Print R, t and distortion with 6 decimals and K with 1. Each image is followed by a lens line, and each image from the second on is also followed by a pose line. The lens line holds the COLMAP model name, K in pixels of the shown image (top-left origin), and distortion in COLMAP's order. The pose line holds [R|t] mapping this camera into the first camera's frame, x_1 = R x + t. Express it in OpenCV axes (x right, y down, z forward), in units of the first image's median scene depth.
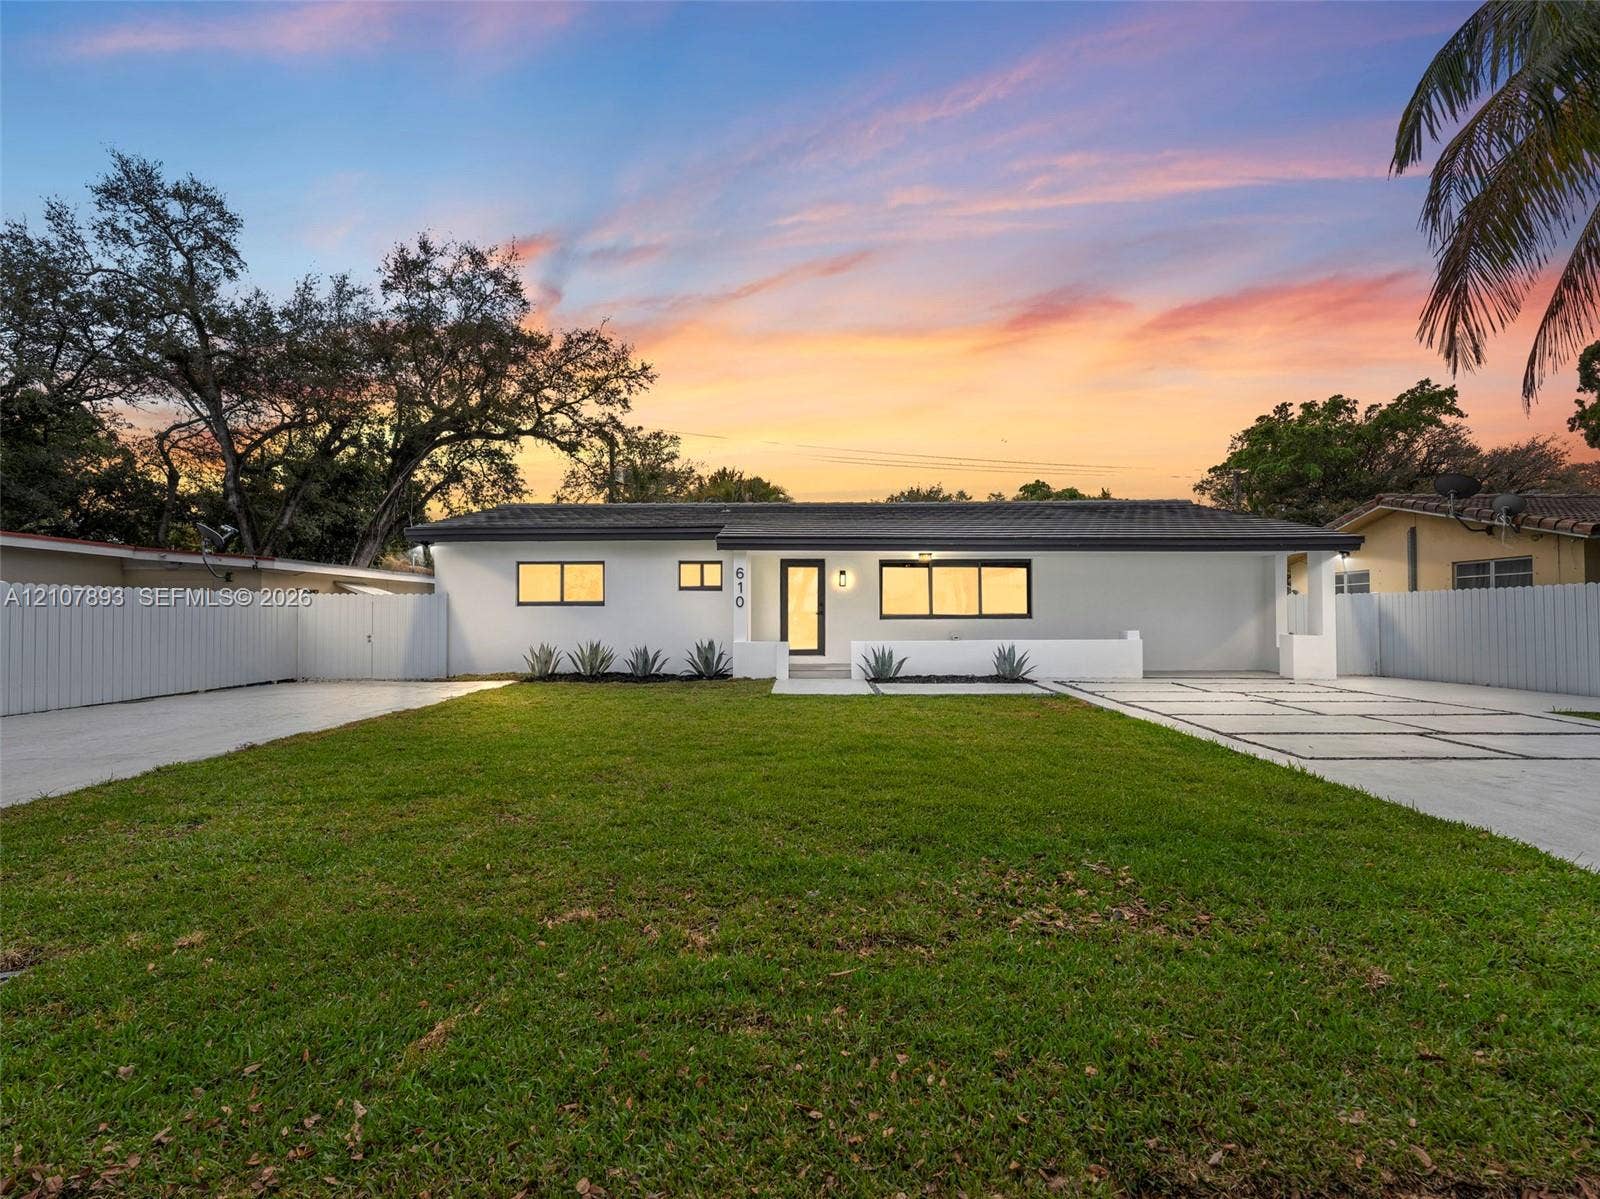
lens RADIAL K [[758.5, 0, 801.8], [0, 758.5, 609.0], [0, 0, 1]] dist [0.004265, -0.000422]
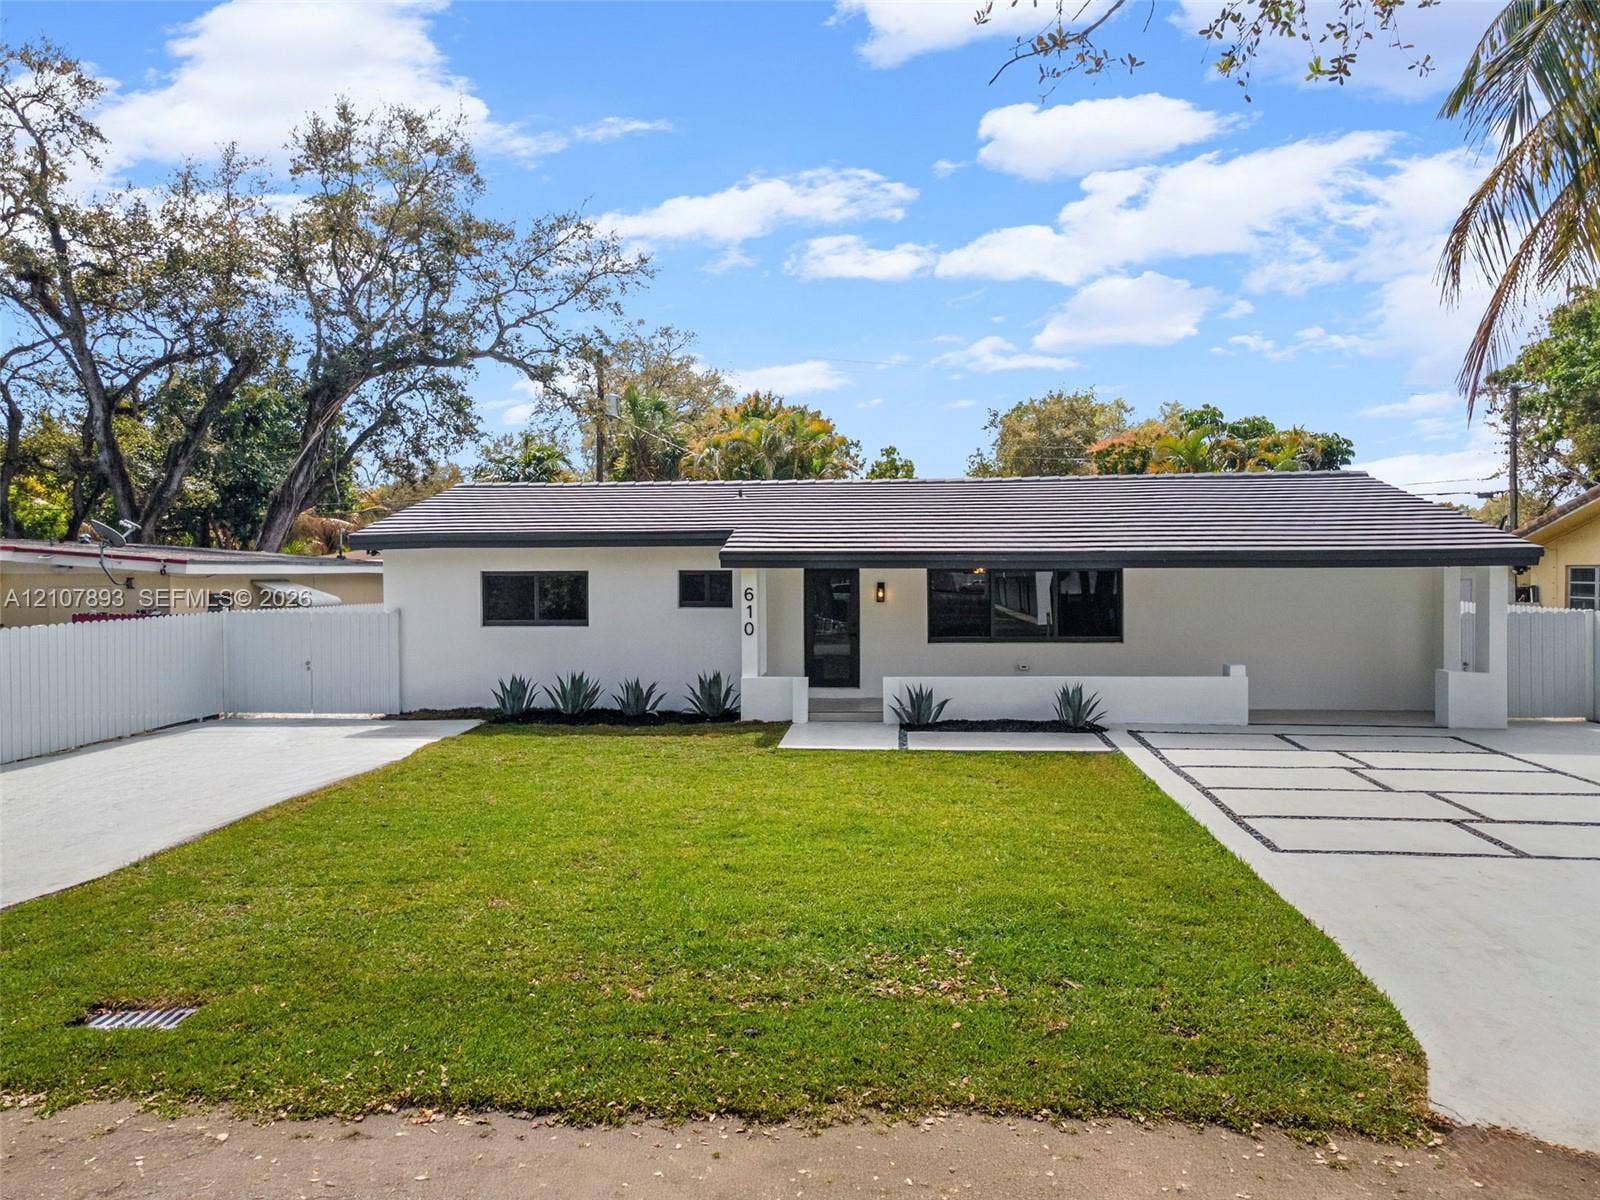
lens RADIAL K [[1158.1, 0, 800.0], [0, 1158.1, 600.0], [0, 0, 1]] dist [0.043706, 0.008869]
pose [[0.996724, -0.002955, -0.080820, 0.035590], [0.005778, 0.999381, 0.034713, -0.039658], [0.080668, -0.035066, 0.996124, -0.117128]]
